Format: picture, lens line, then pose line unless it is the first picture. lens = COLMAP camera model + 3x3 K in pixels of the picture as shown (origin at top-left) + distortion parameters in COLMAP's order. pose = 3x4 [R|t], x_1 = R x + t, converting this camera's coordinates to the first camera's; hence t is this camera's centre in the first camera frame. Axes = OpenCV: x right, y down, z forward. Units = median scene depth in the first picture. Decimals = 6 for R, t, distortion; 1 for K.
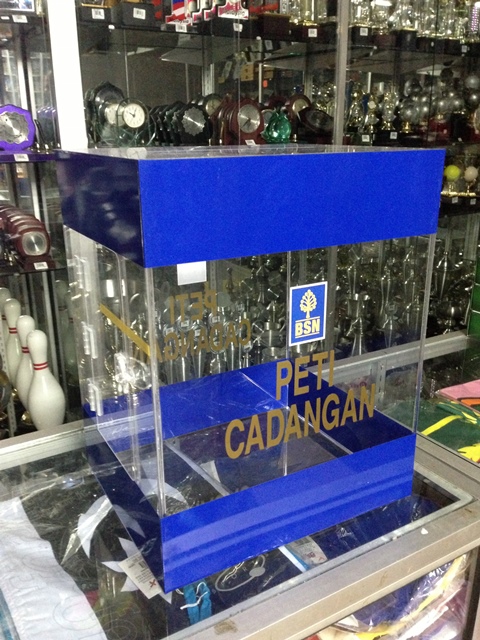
lens RADIAL K [[587.8, 0, 240.0], [0, 587.8, 320.0], [0, 0, 1]] dist [0.097028, -0.213824]
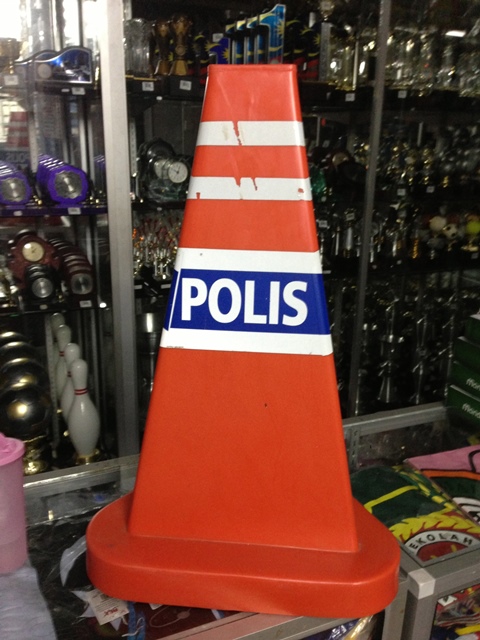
lens RADIAL K [[587.8, 0, 240.0], [0, 587.8, 320.0], [0, 0, 1]] dist [0.097028, -0.213824]
pose [[0.991956, 0.064168, -0.109117, 0.075736], [-0.066358, 0.997658, -0.016561, -0.058693], [0.107799, 0.023669, 0.993891, -0.081287]]
